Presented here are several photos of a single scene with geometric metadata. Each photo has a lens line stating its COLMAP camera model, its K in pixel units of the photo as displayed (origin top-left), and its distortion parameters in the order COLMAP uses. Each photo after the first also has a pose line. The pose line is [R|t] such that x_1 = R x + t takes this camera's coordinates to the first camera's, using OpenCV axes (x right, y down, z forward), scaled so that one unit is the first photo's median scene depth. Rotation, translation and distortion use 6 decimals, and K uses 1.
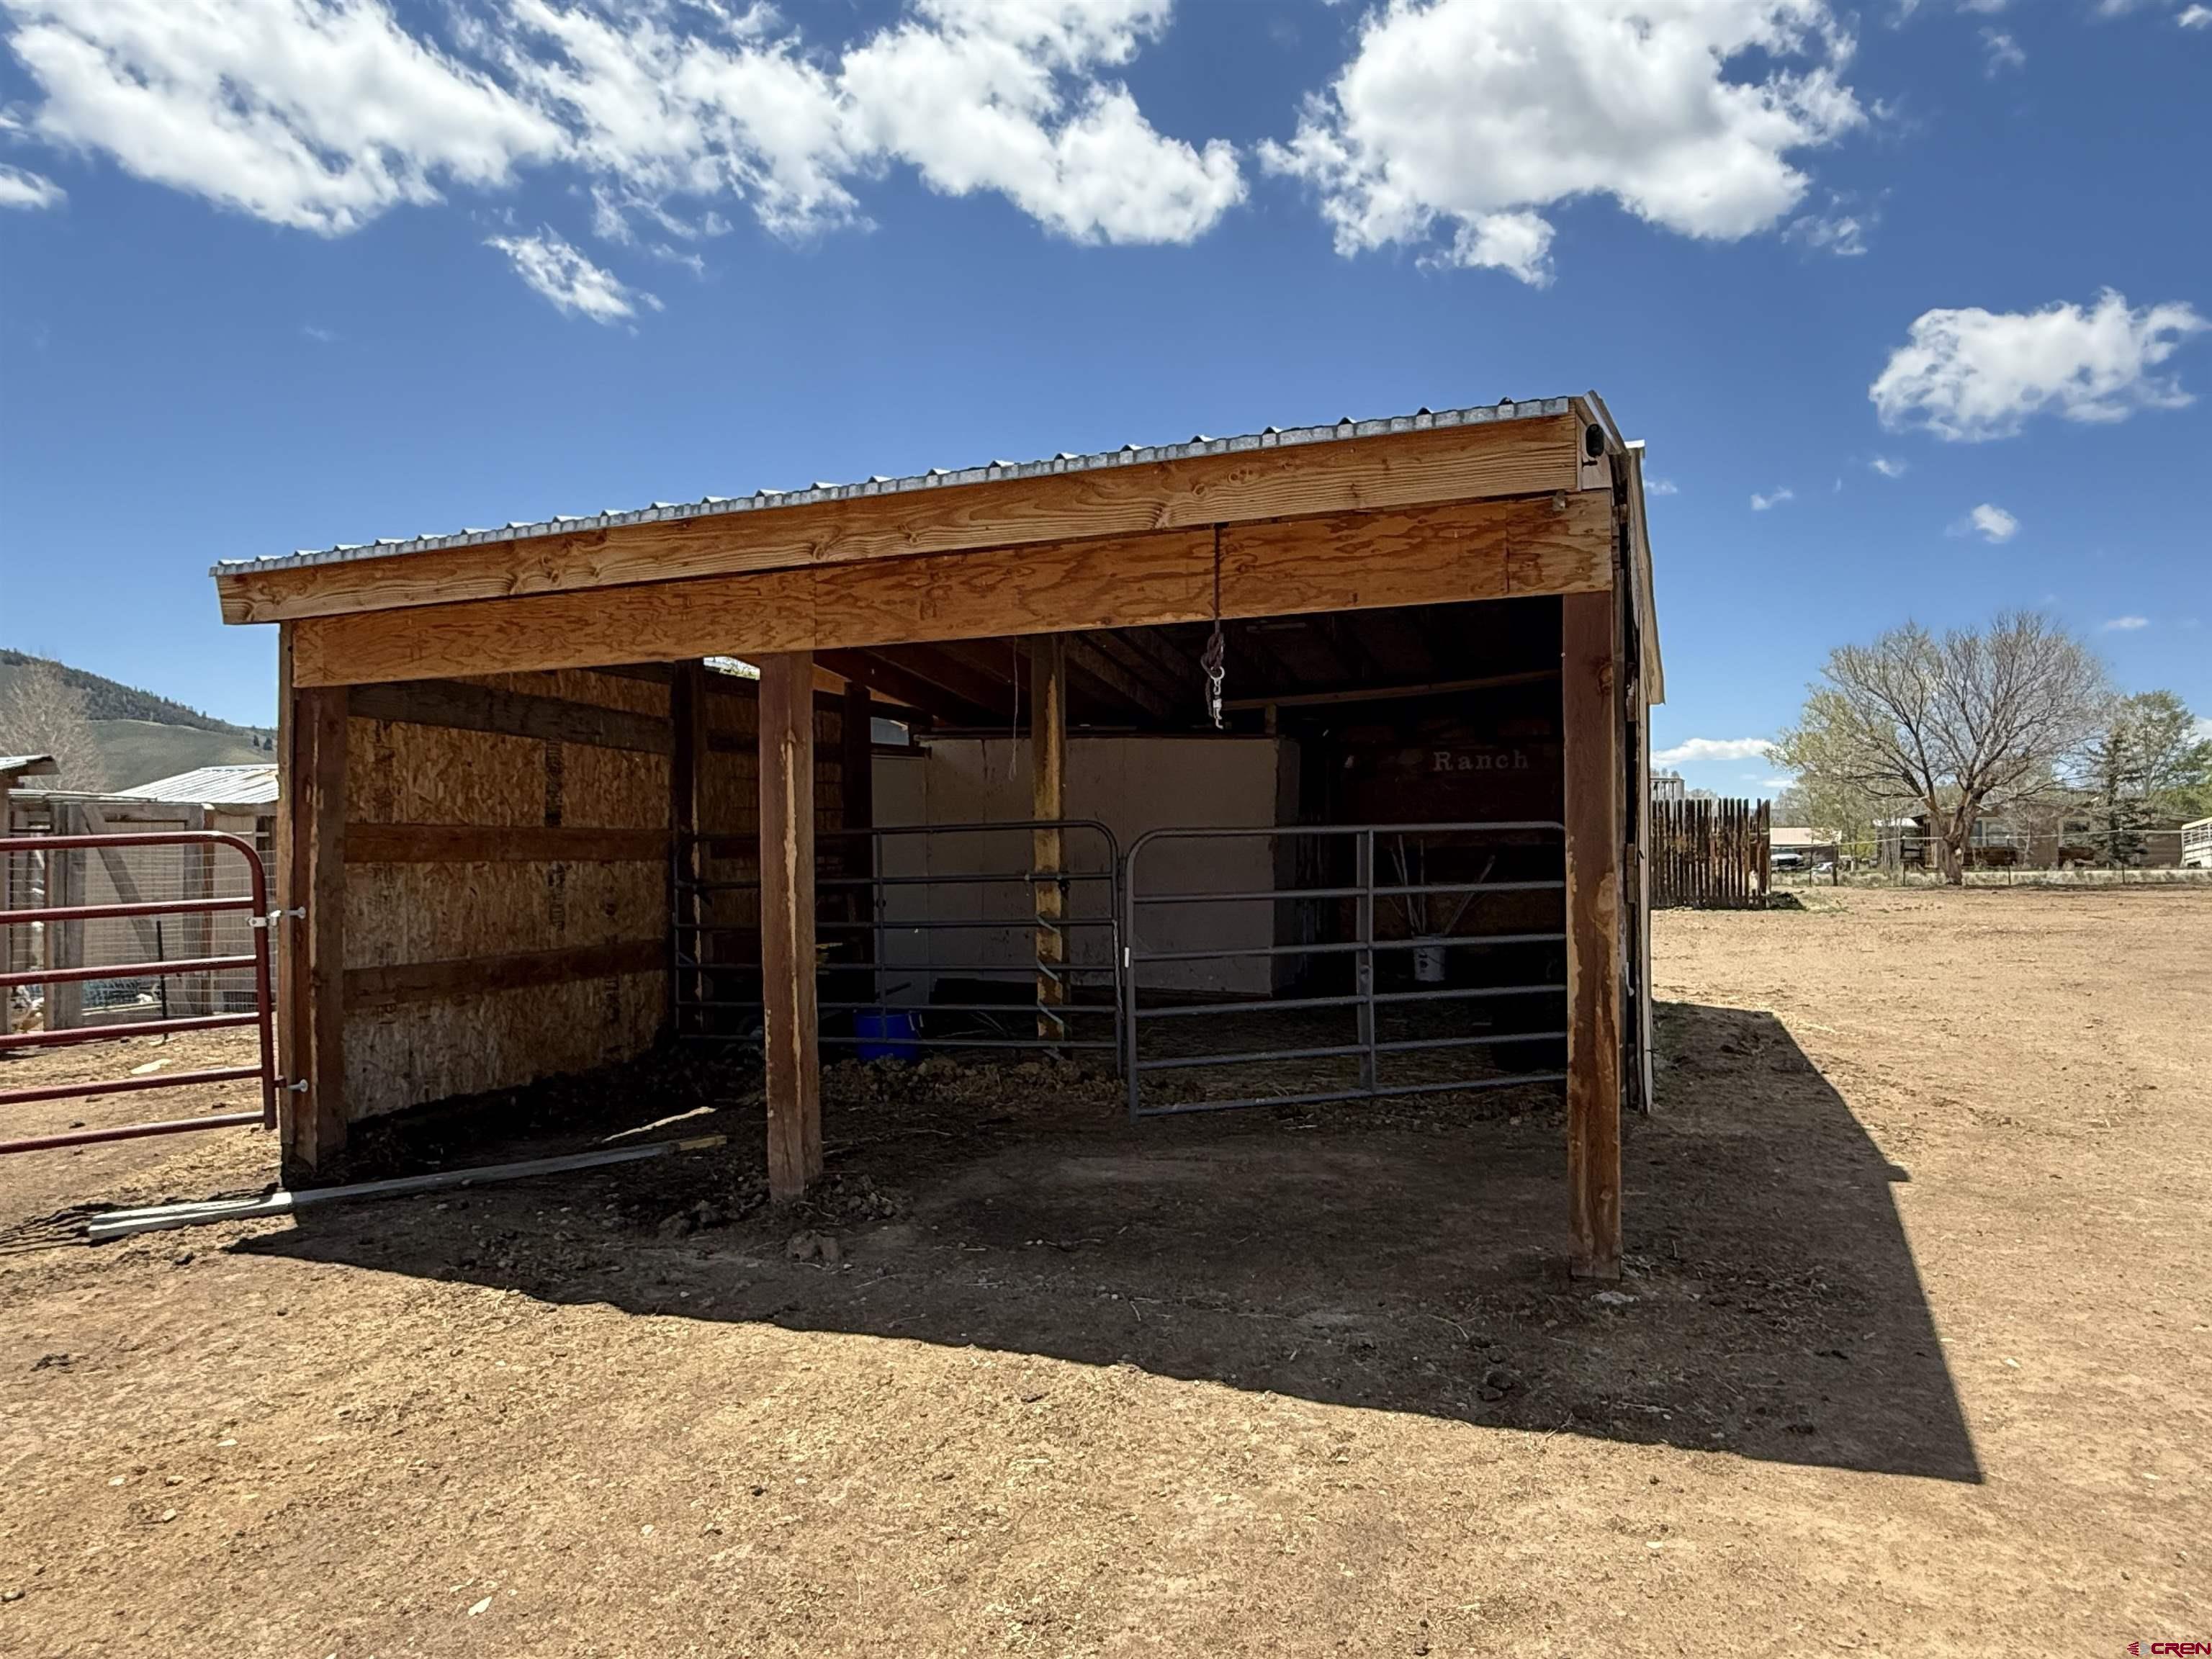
lens RADIAL K [[1474.8, 0, 1106.4], [0, 1474.8, 833.3], [0, 0, 1]] dist [-0.003594, -0.000340]
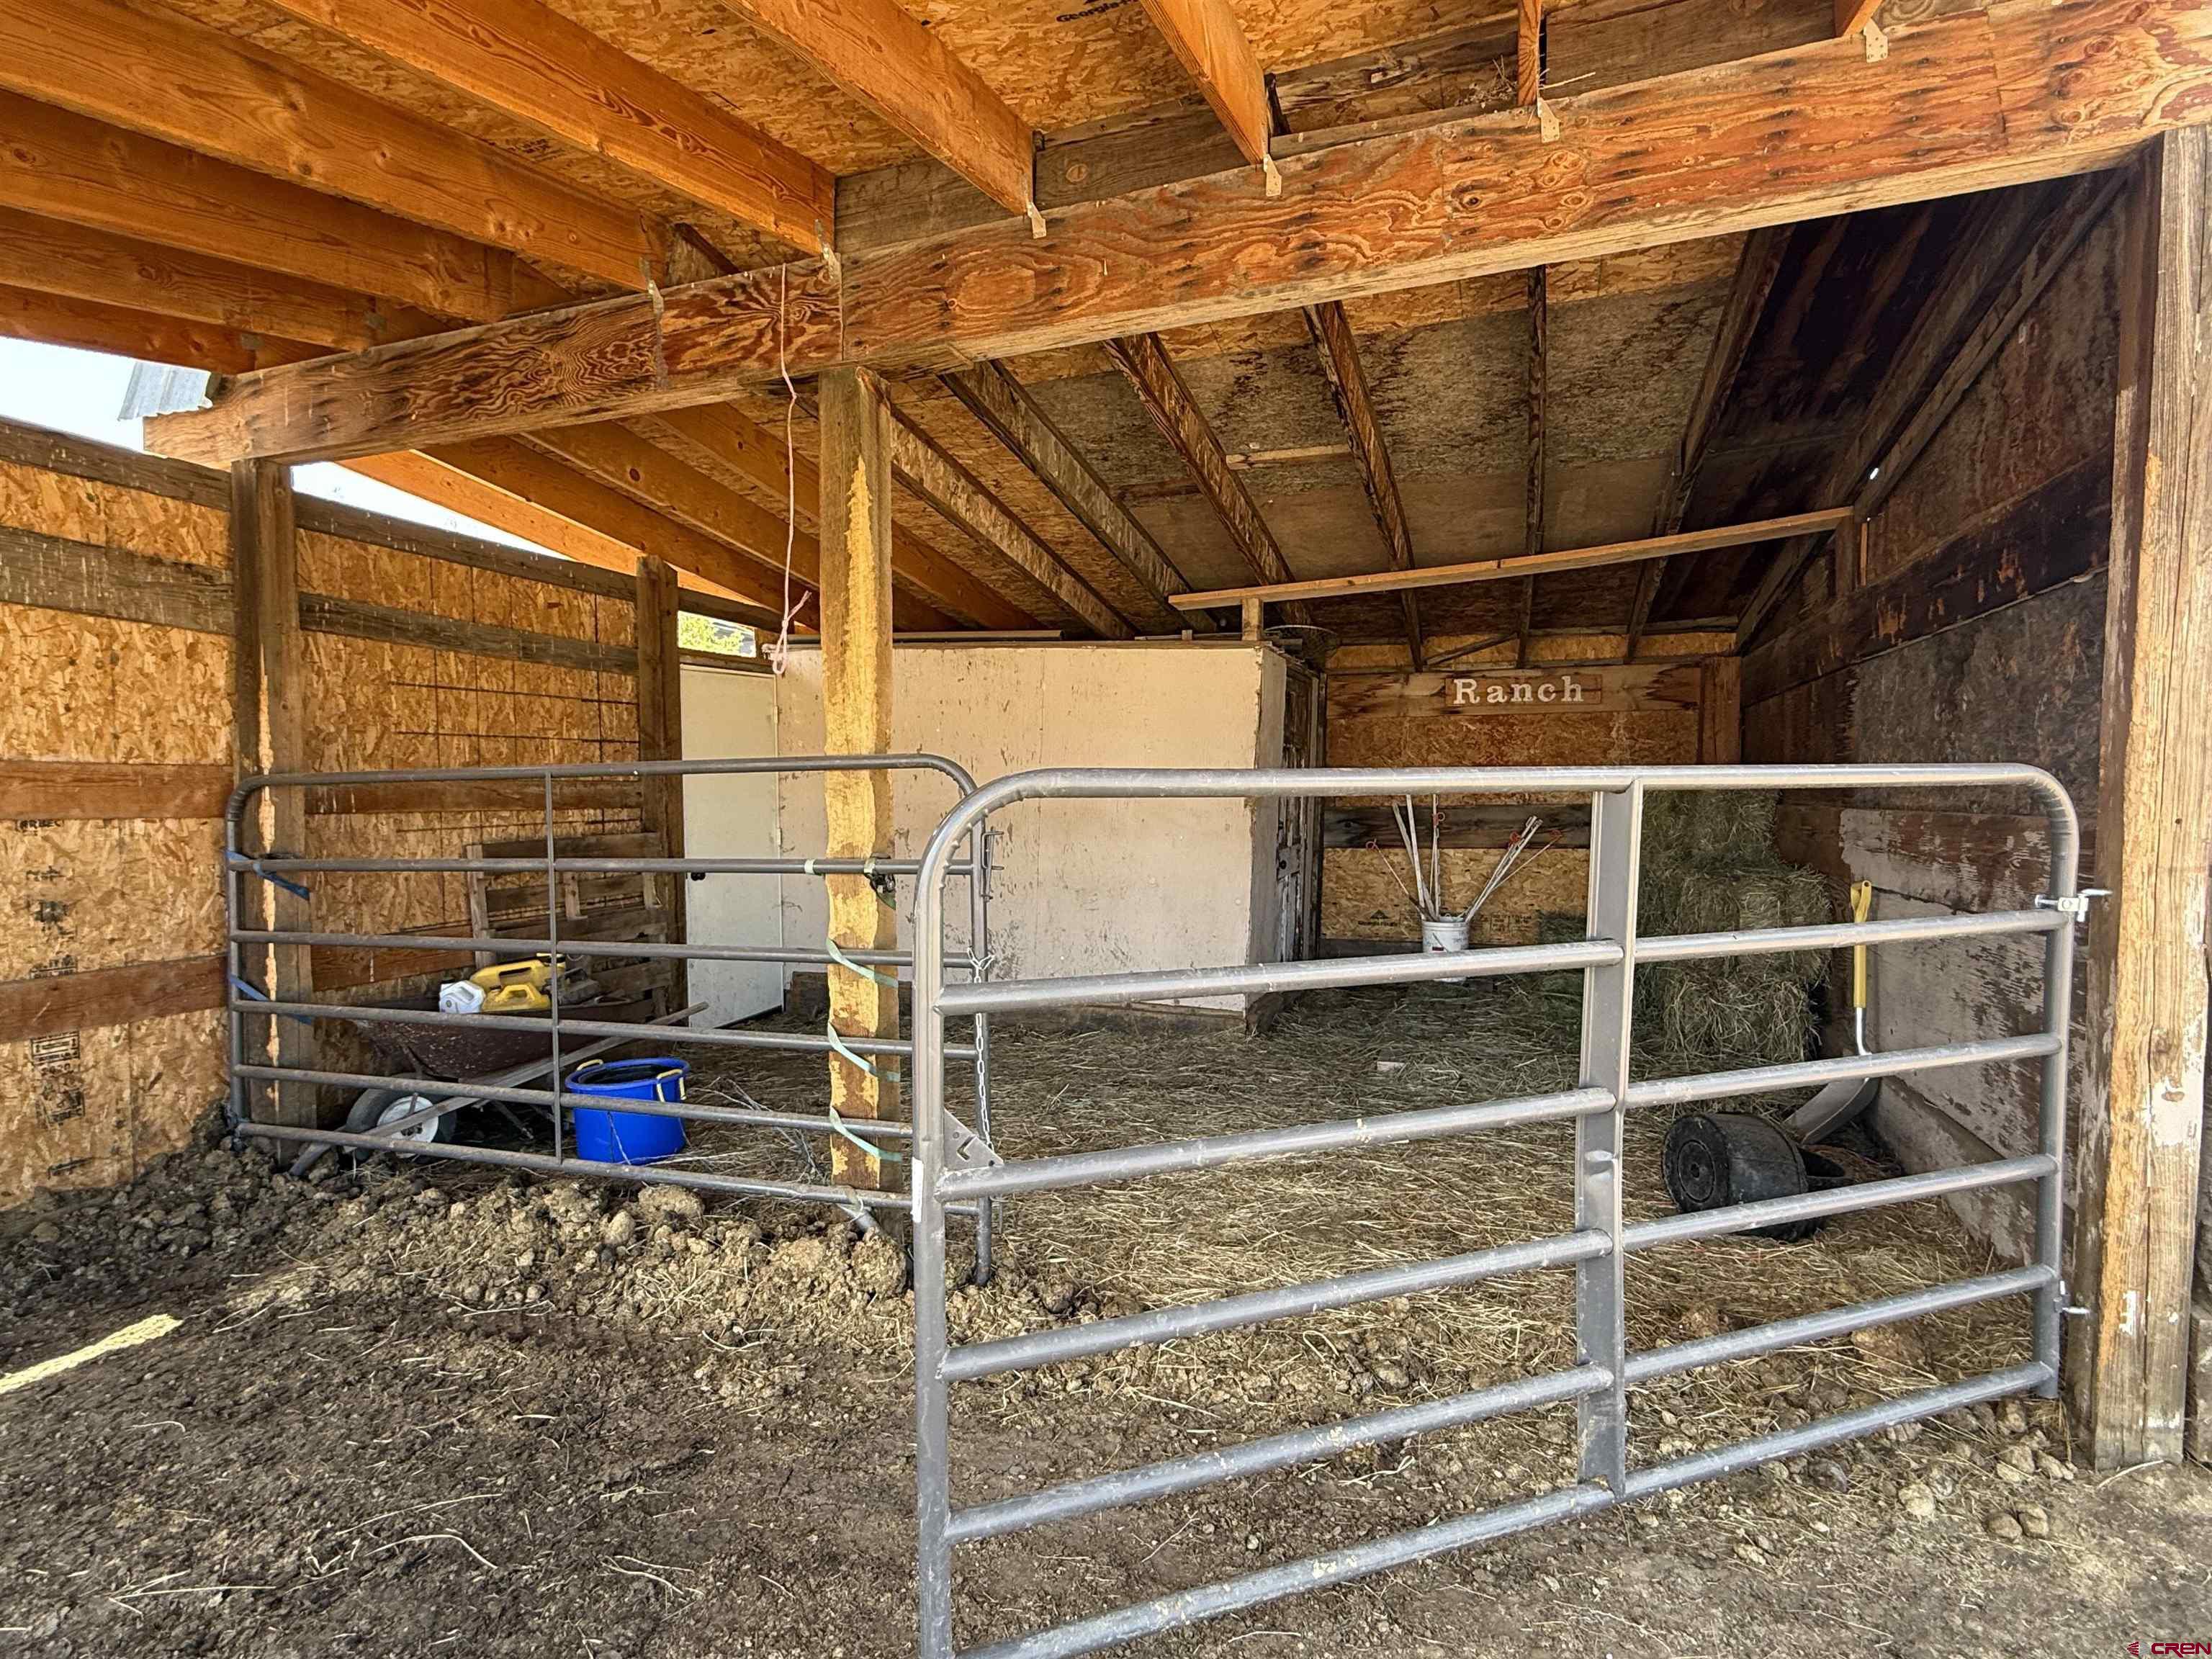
lens RADIAL K [[1094.2, 0, 1107.6], [0, 1094.2, 831.6], [0, 0, 1]] dist [-0.001540, 0.000061]
pose [[0.999354, 0.011535, 0.034030, 0.032585], [-0.013131, 0.998805, 0.047073, -0.001184], [-0.033447, -0.047489, 0.998312, 0.569348]]
